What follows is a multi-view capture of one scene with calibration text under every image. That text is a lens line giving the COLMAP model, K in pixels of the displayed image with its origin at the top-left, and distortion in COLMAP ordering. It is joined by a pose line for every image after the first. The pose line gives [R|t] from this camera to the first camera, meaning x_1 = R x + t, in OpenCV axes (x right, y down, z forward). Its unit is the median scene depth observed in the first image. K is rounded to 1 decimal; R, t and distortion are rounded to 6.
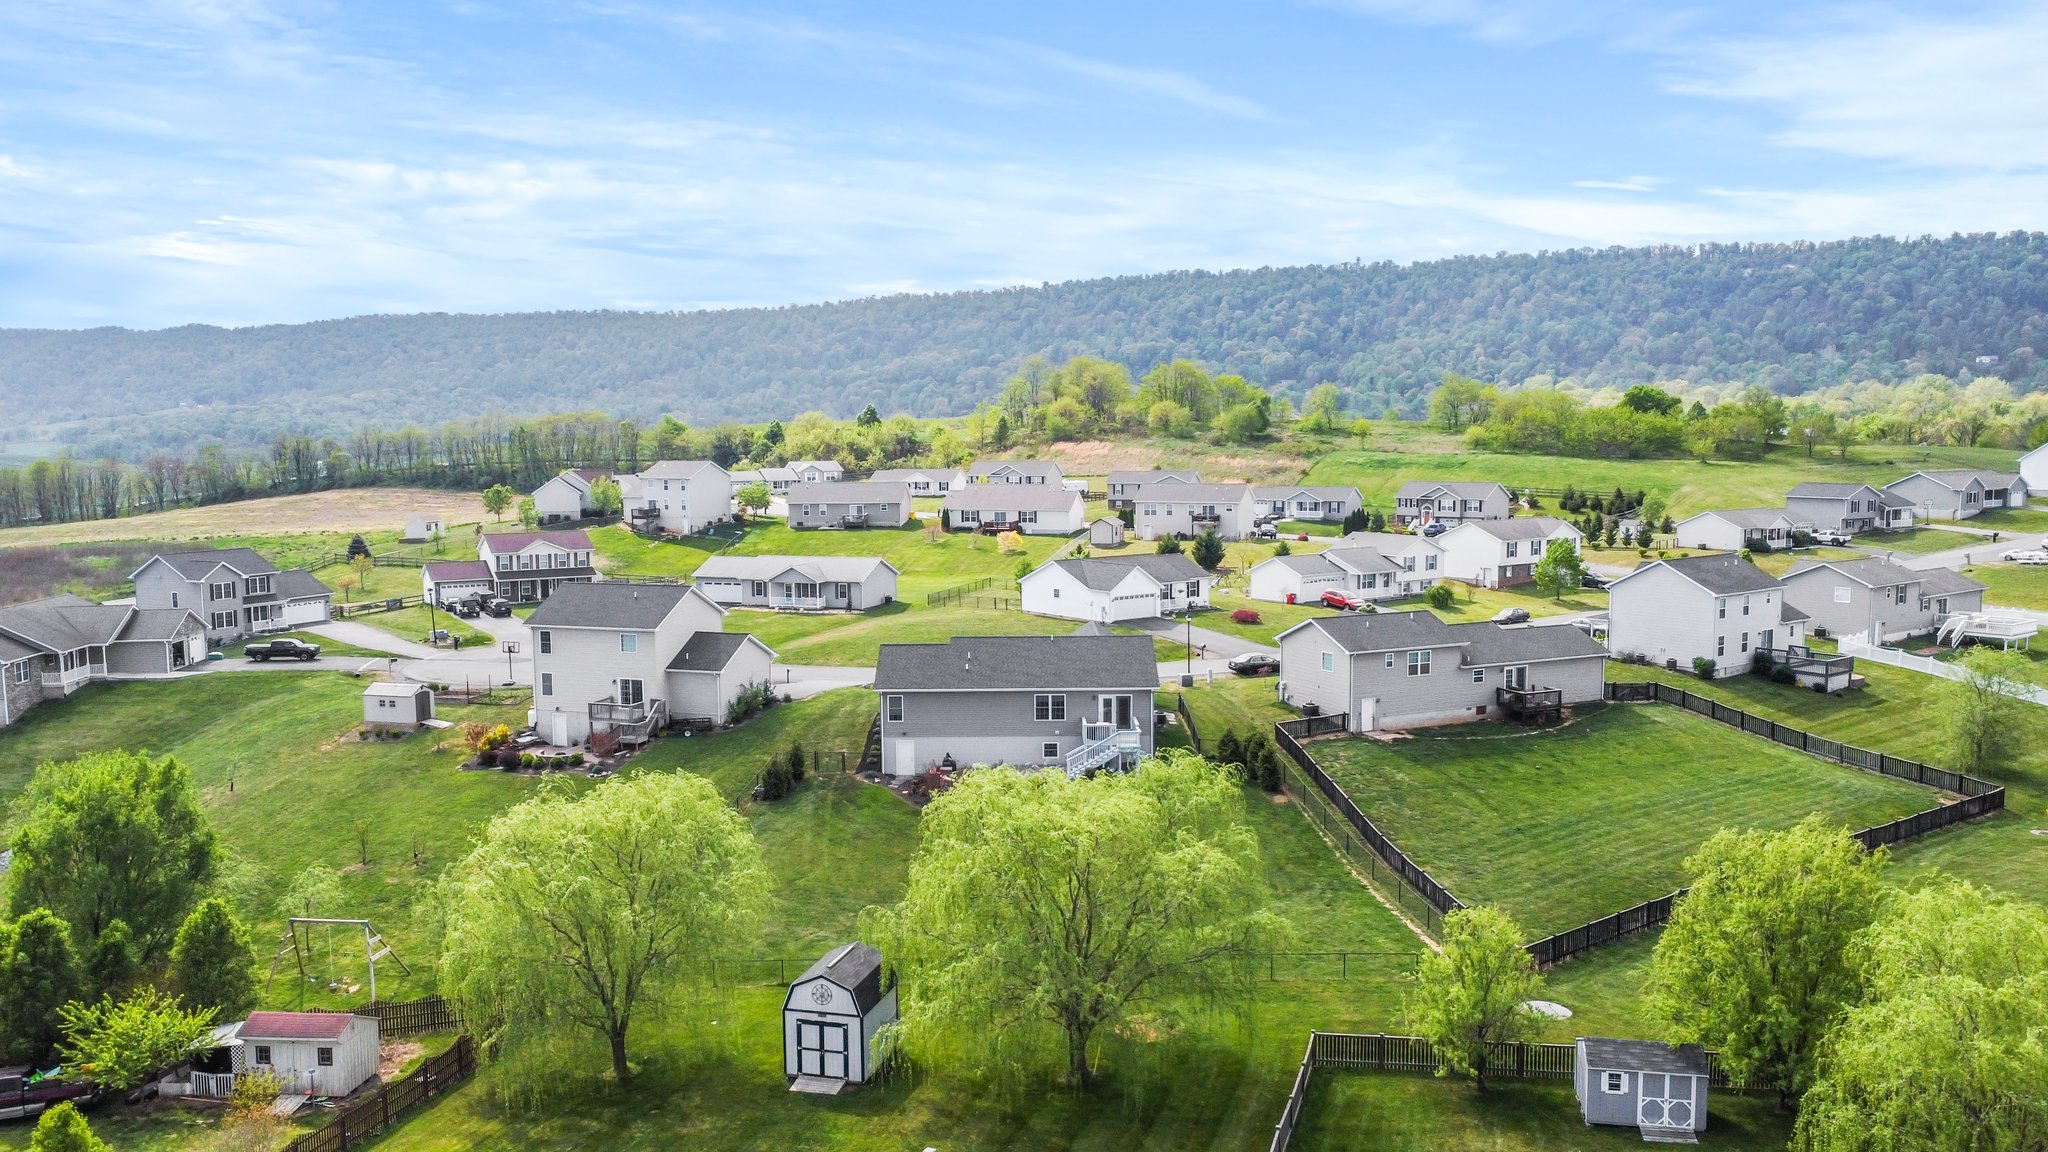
lens RADIAL K [[1543.8, 0, 1007.8], [0, 1543.8, 582.8], [0, 0, 1]] dist [0.008192, 0.003432]
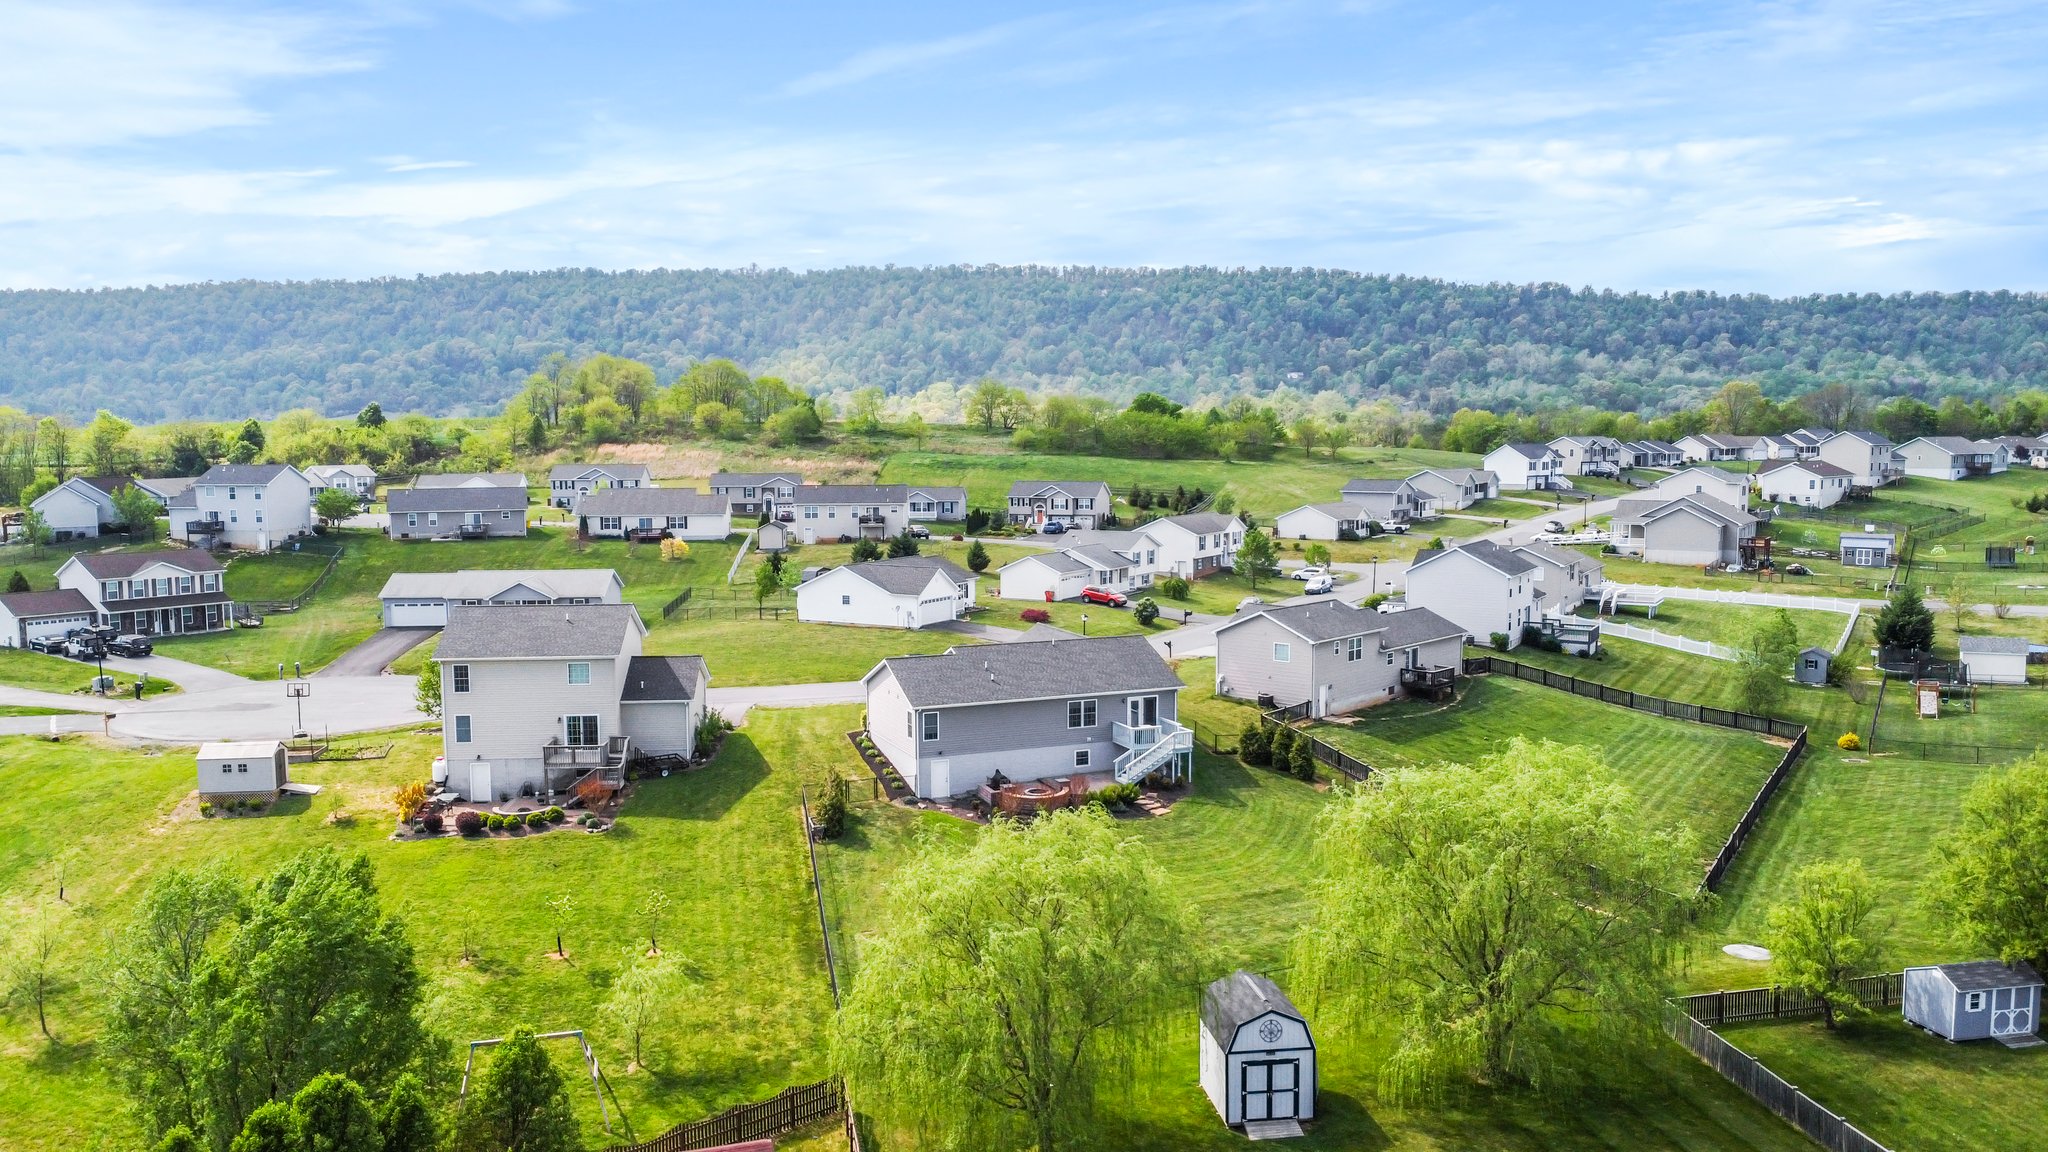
lens RADIAL K [[1543.8, 0, 1007.8], [0, 1543.8, 582.8], [0, 0, 1]] dist [0.008192, 0.003432]
pose [[0.920671, -0.035016, 0.388766, -0.109732], [0.036081, 0.999338, 0.004564, -0.001974], [-0.388669, 0.009826, 0.921325, 0.037021]]
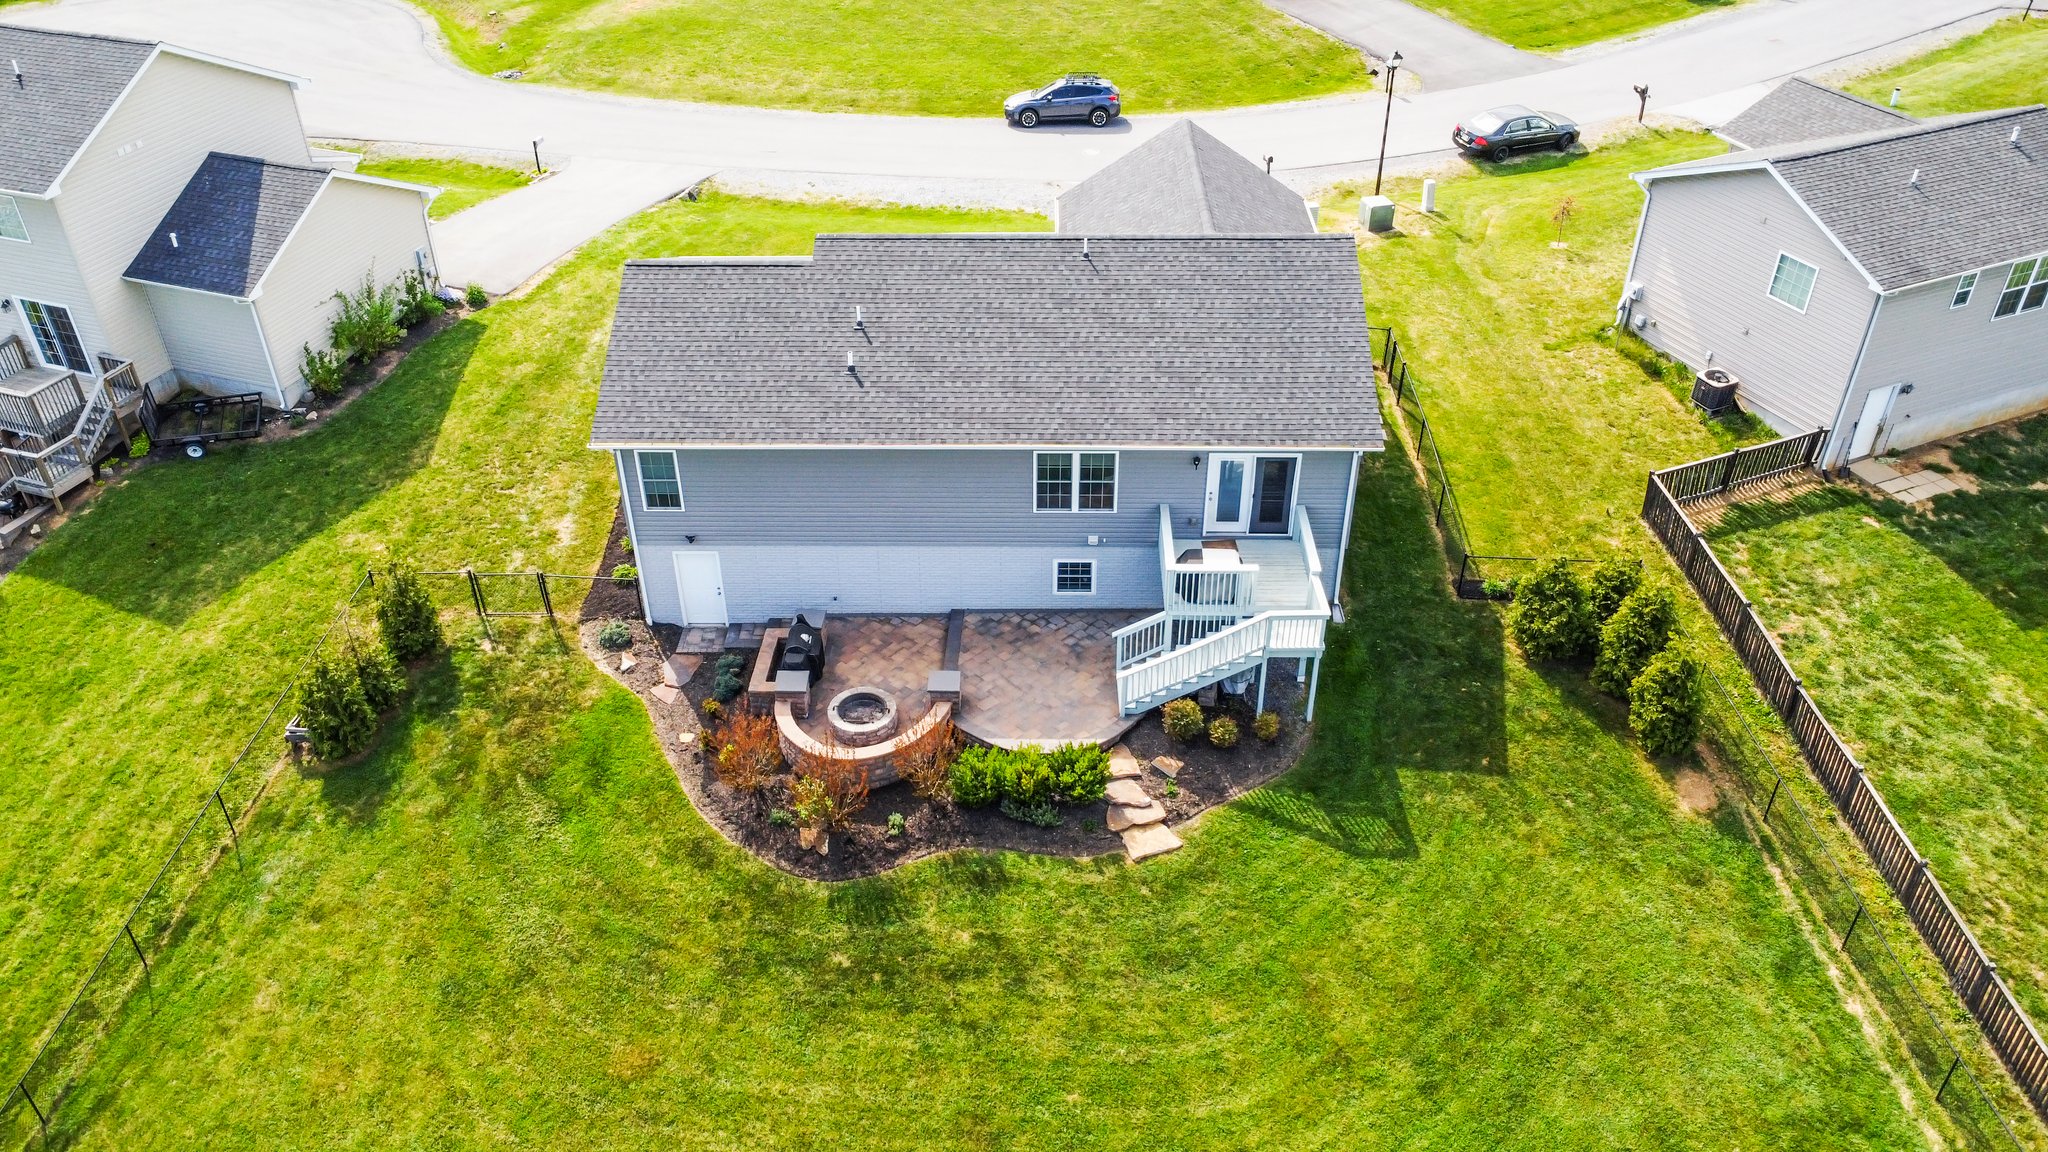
lens RADIAL K [[1543.8, 0, 1007.8], [0, 1543.8, 582.8], [0, 0, 1]] dist [0.008192, 0.003432]
pose [[0.999889, 0.008400, -0.012331, 0.004518], [-0.001180, 0.868398, 0.495866, -0.023186], [0.014873, -0.495797, 0.868311, 0.189207]]
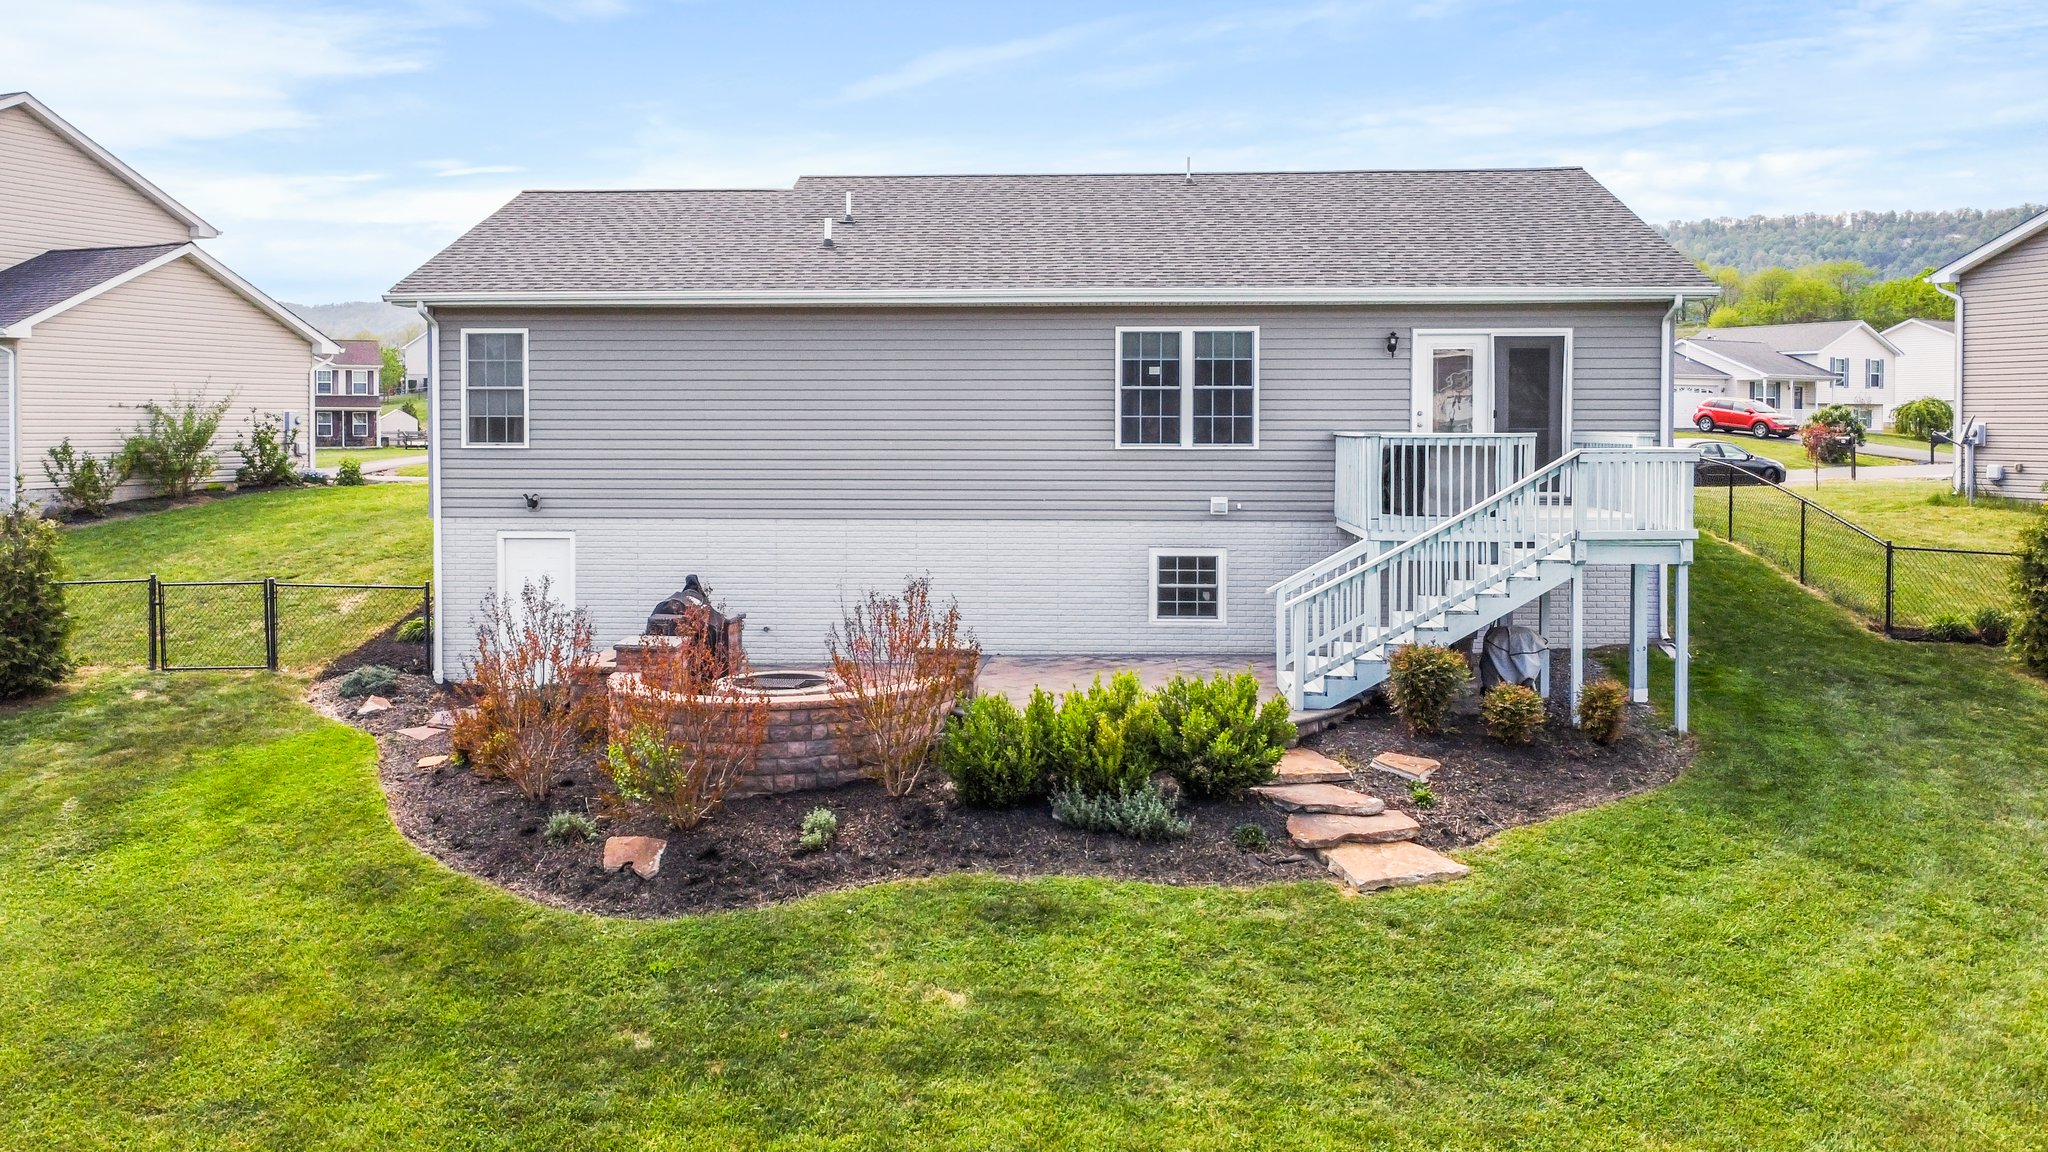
lens RADIAL K [[1573.1, 0, 1007.7], [0, 1573.1, 464.5], [0, 0, 1]] dist [0.014013, 0.002715]
pose [[0.998324, 0.010512, -0.056918, 0.004211], [-0.014660, 0.997226, -0.072968, 0.030654], [0.055993, 0.073681, 0.995709, 0.220649]]
